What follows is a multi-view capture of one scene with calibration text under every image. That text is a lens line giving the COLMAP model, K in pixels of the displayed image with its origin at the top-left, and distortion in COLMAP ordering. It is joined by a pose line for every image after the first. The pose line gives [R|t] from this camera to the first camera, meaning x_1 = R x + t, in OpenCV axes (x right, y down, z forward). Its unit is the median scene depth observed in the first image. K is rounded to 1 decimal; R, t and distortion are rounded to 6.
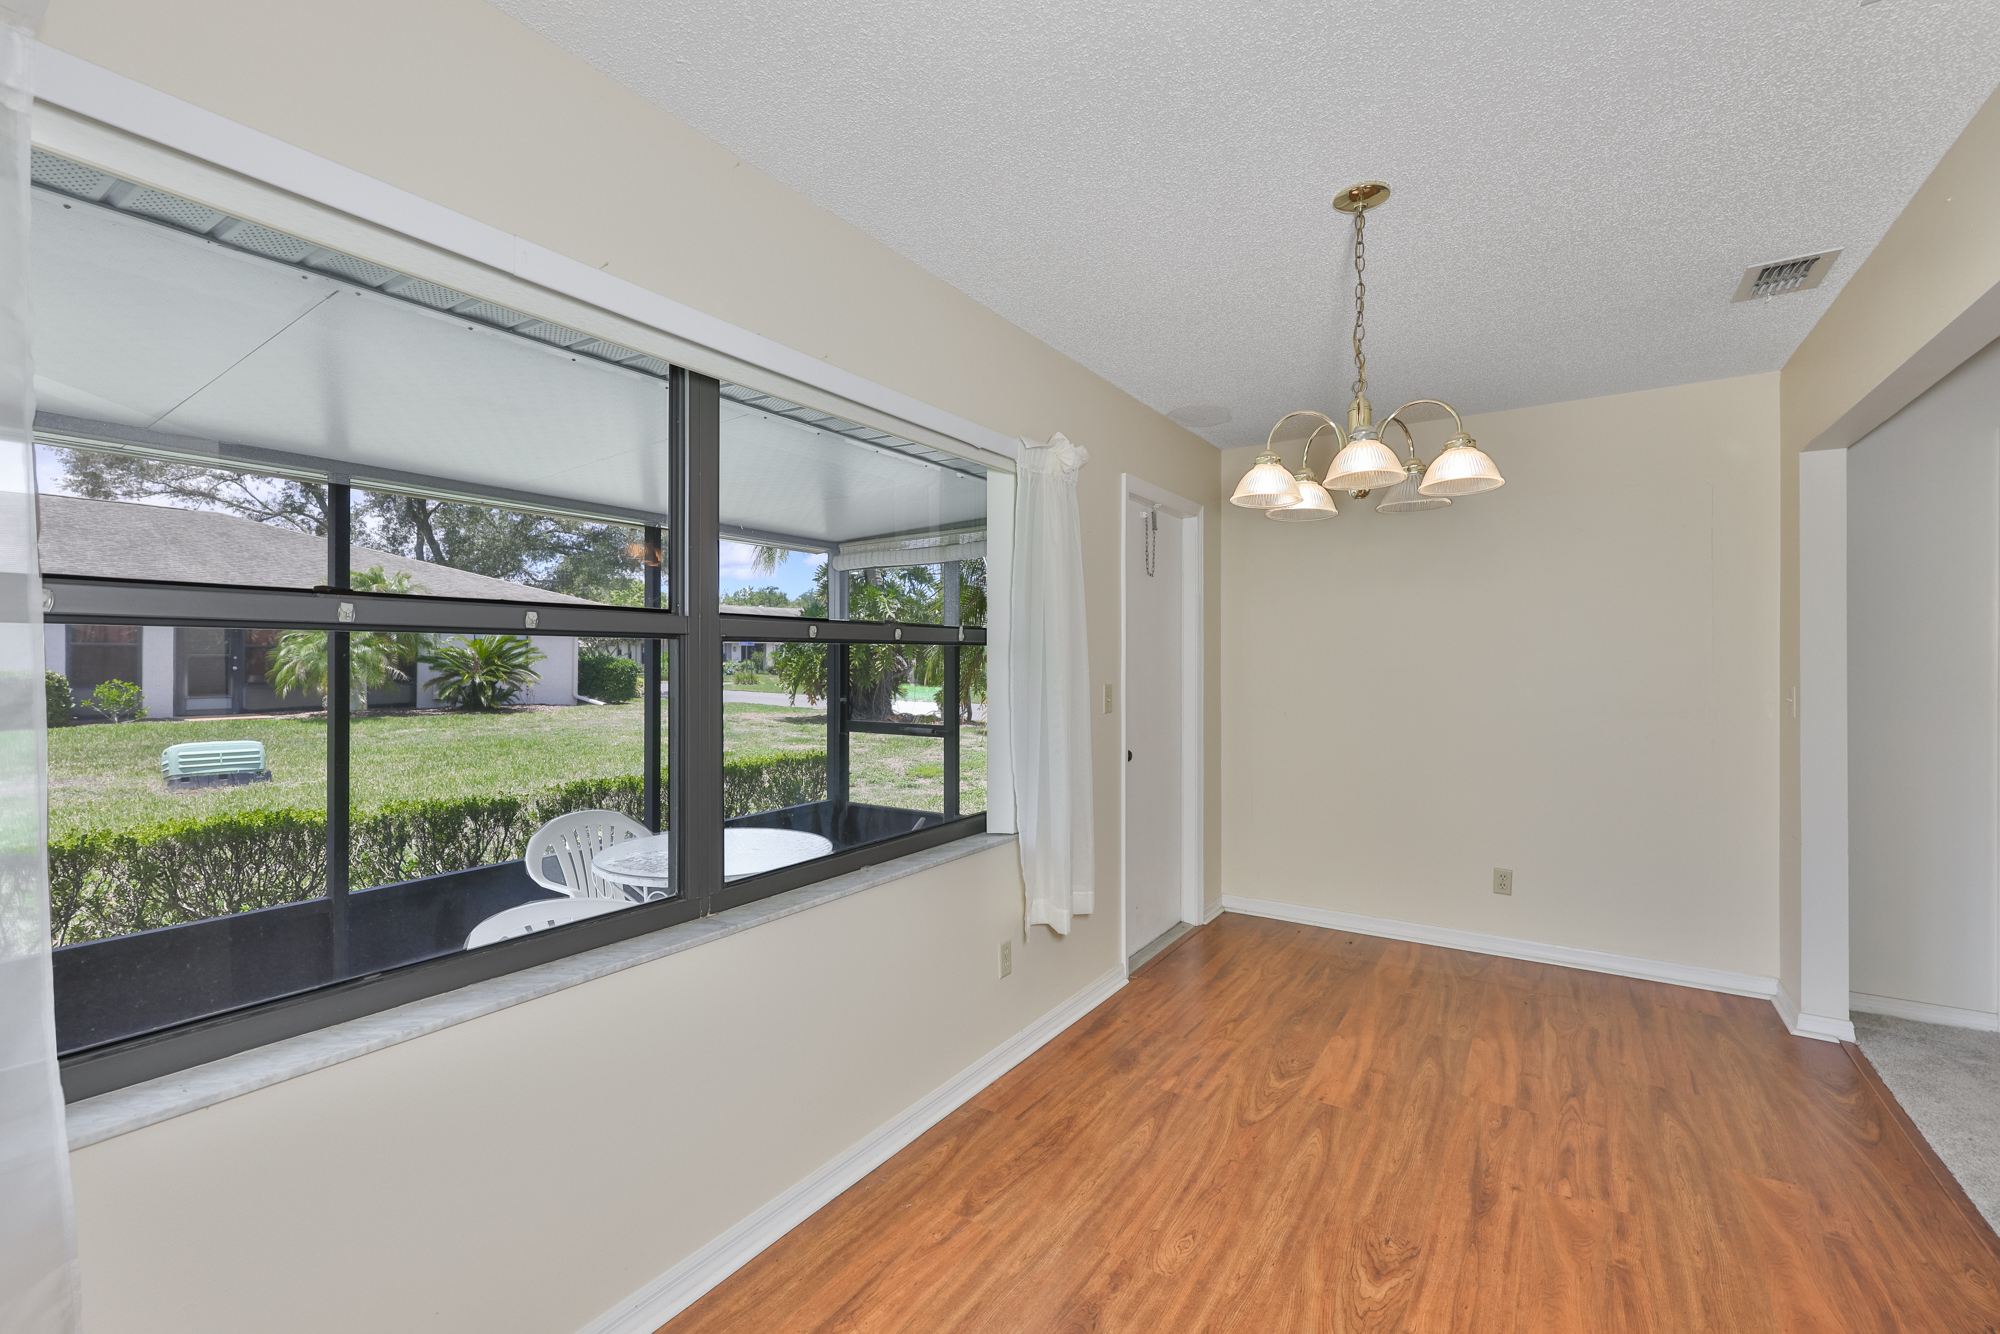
lens RADIAL K [[883.7, 0, 999.2], [0, 883.7, 663.4], [0, 0, 1]] dist [-0.002477, -0.000053]
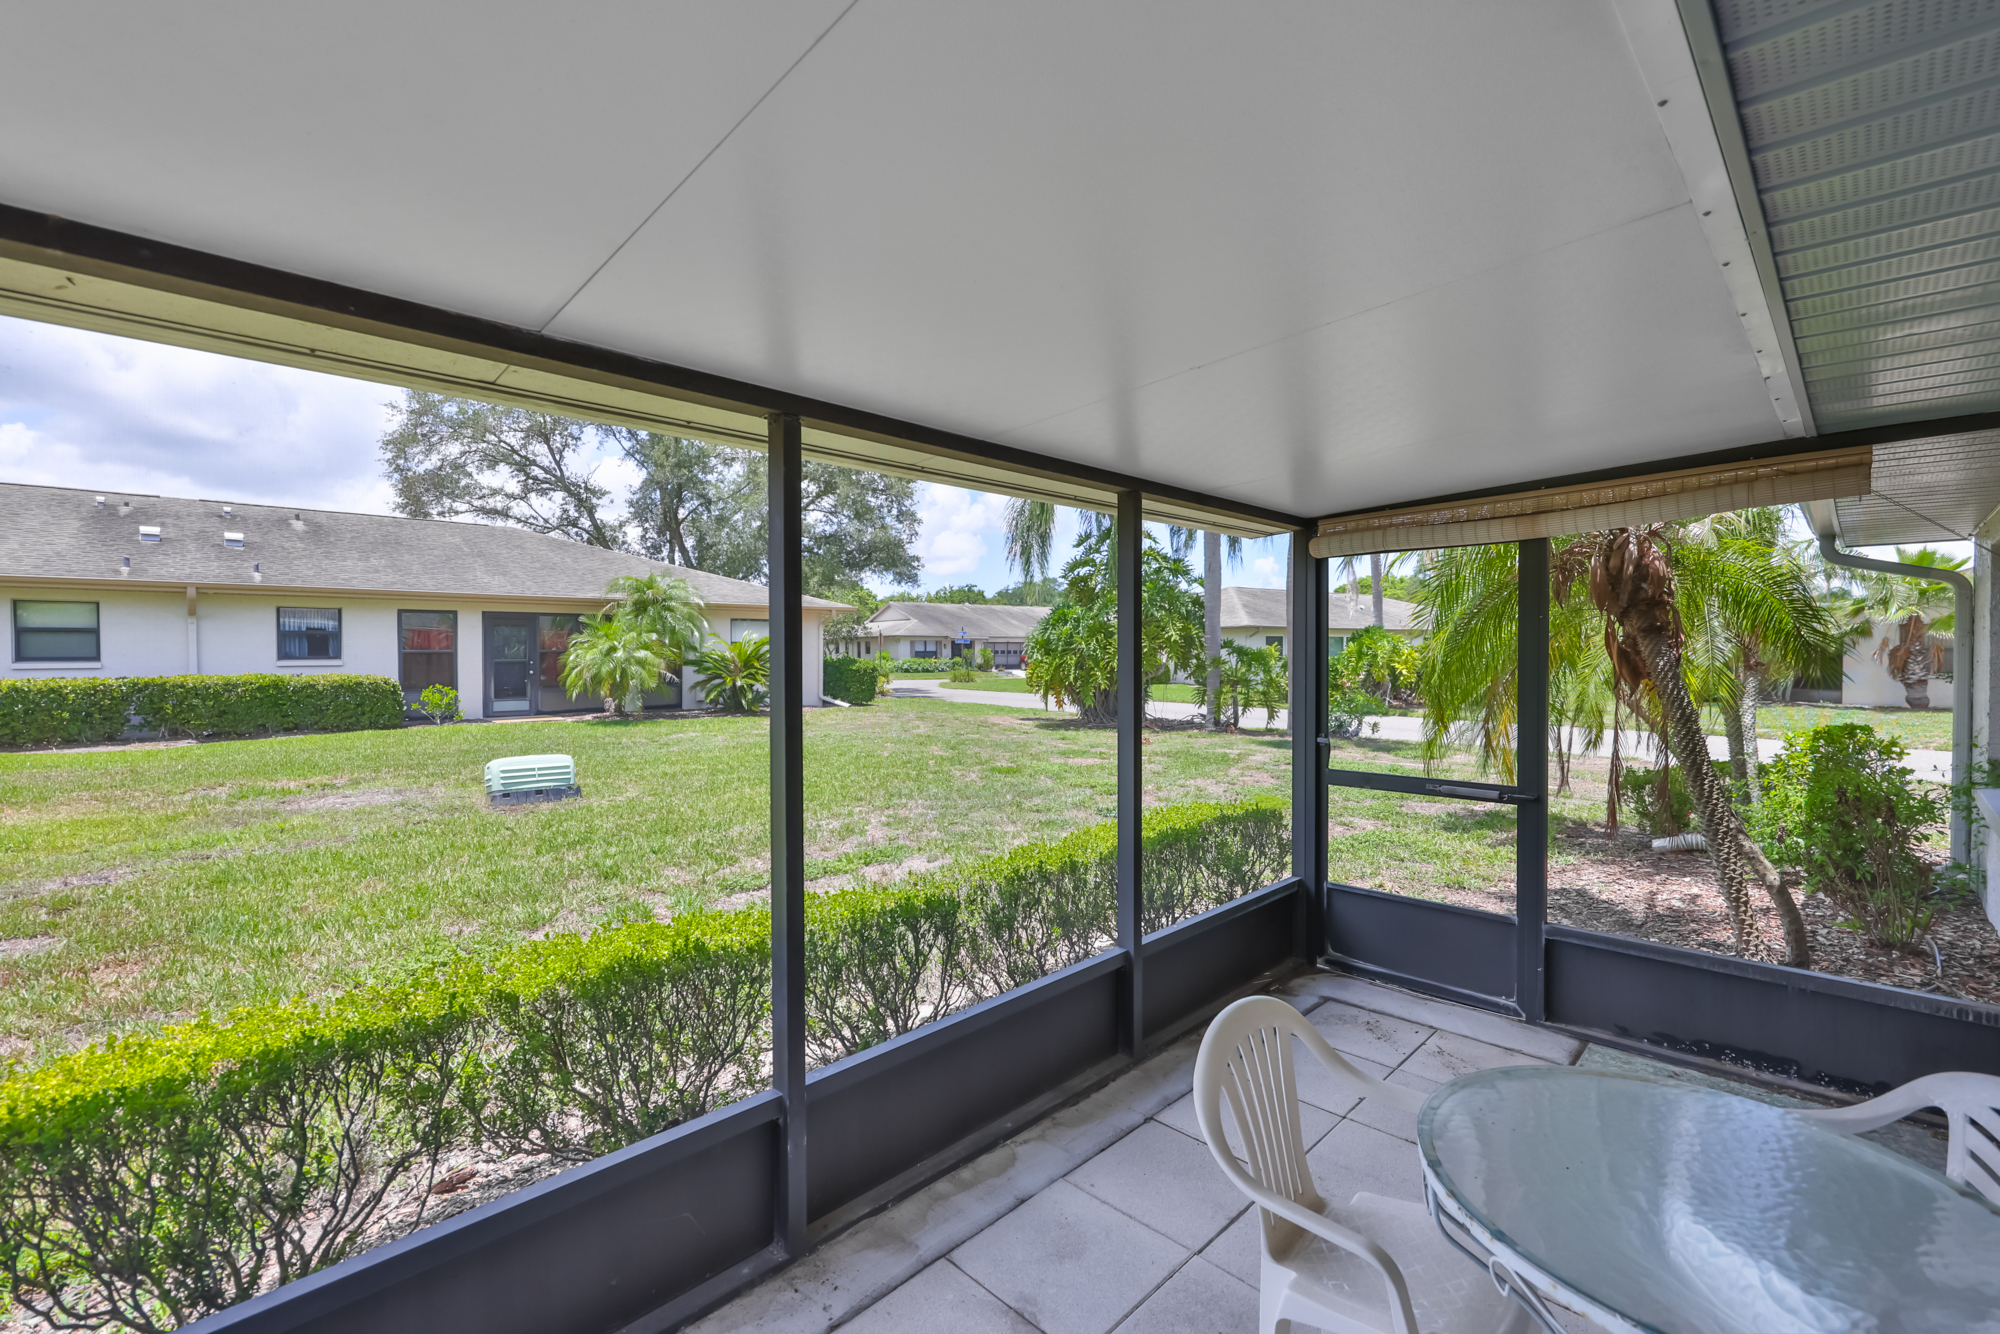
lens RADIAL K [[866.6, 0, 990.5], [0, 866.6, 665.4], [0, 0, 1]] dist [-0.003887, -0.000302]
pose [[0.977870, -0.002072, -0.209204, -0.100279], [0.004075, 0.999950, 0.009146, -0.009012], [0.209174, -0.009796, 0.977829, 0.089803]]
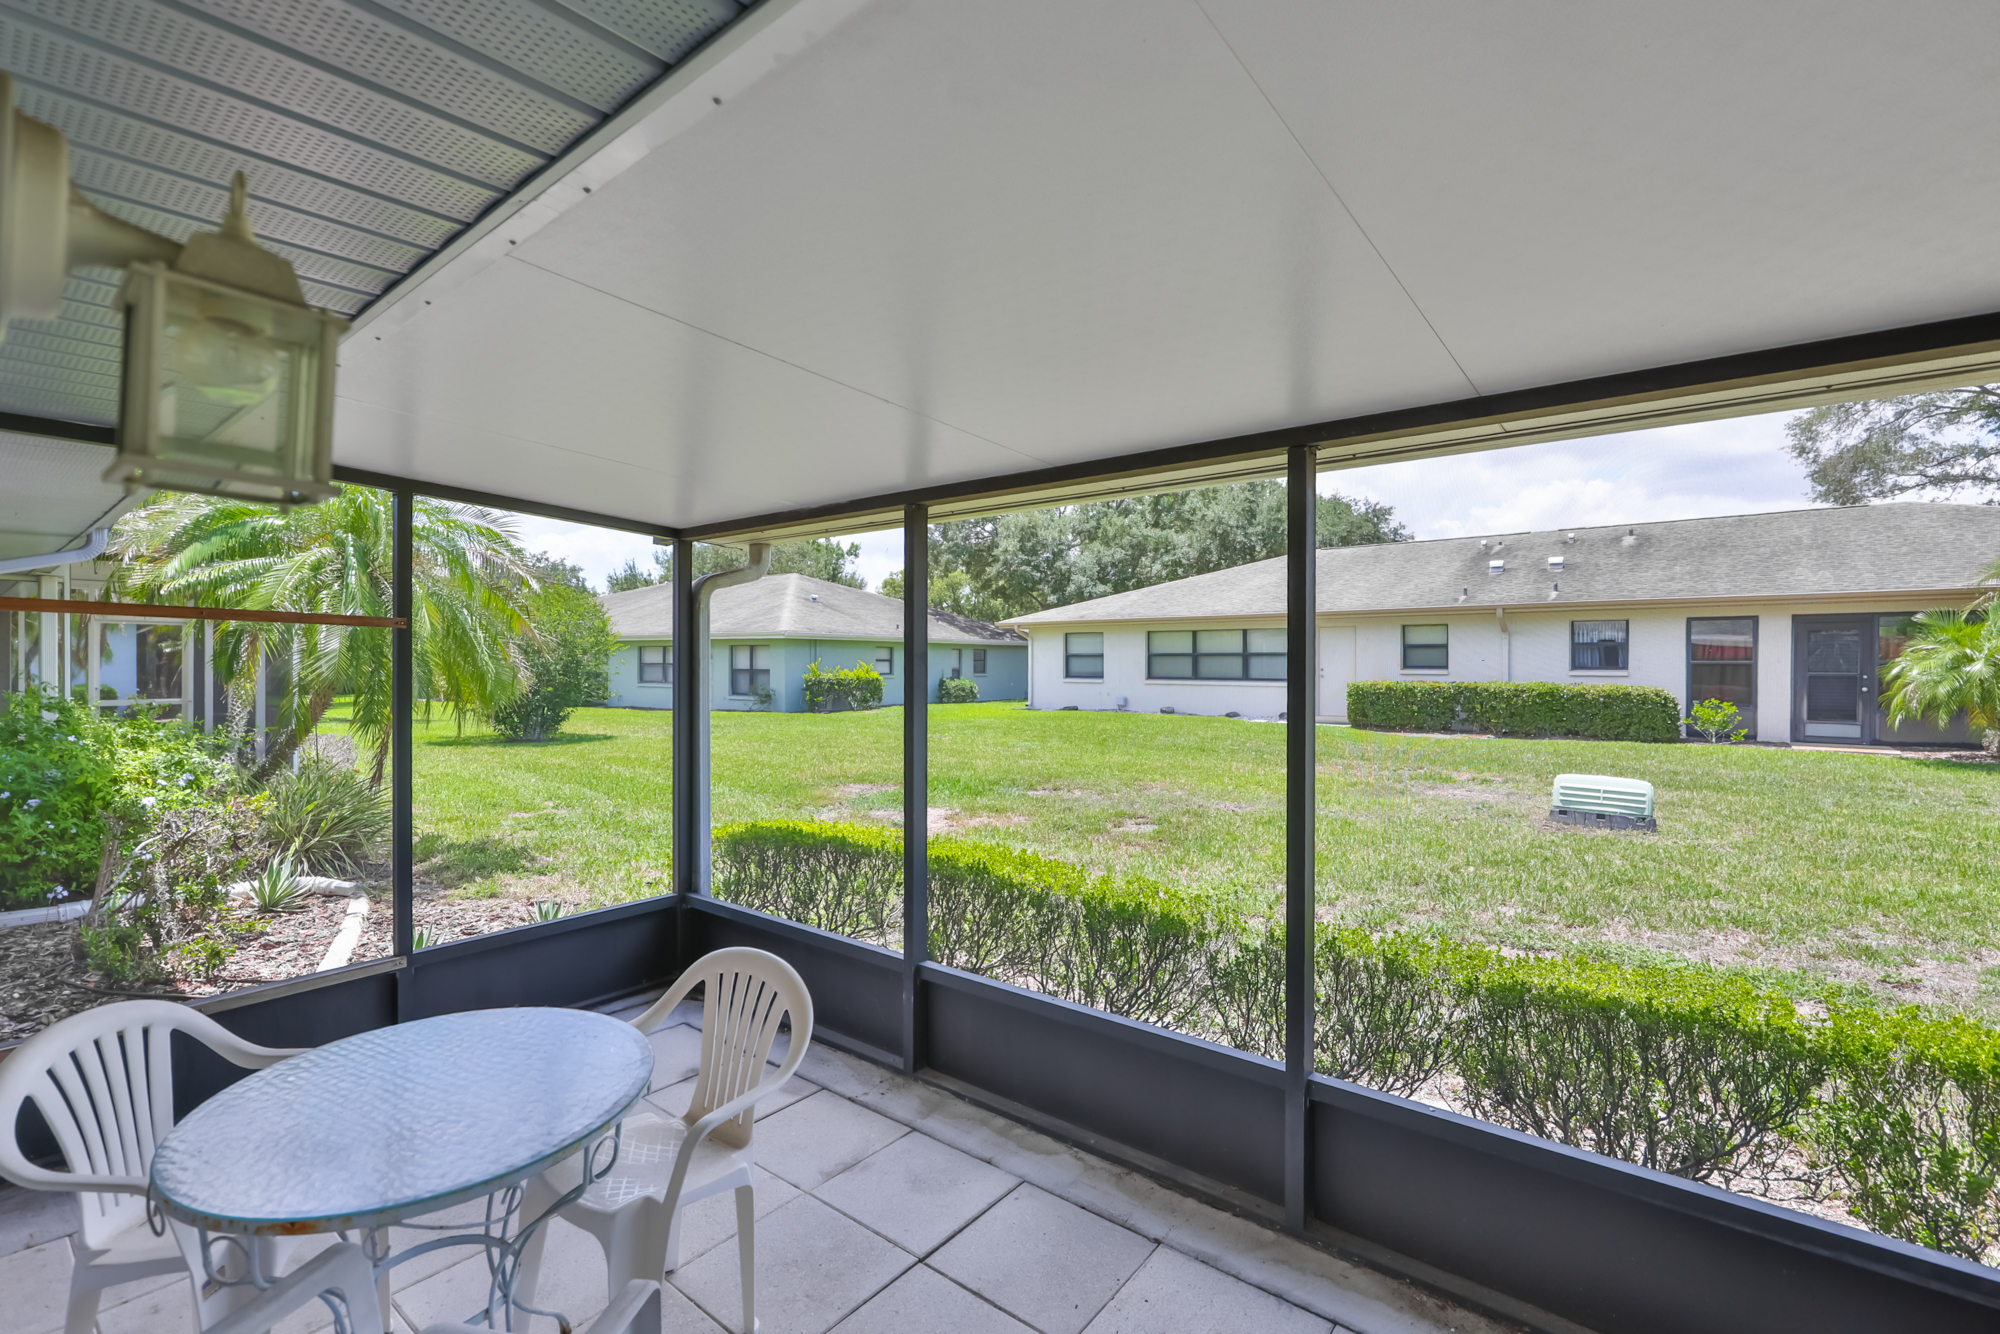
lens RADIAL K [[883.7, 0, 993.0], [0, 883.7, 669.2], [0, 0, 1]] dist [-0.002477, -0.000053]
pose [[-0.107293, 0.004112, -0.994219, 0.034583], [-0.008107, 0.999955, 0.005011, -0.009837], [0.994194, 0.008598, -0.107255, 0.247717]]
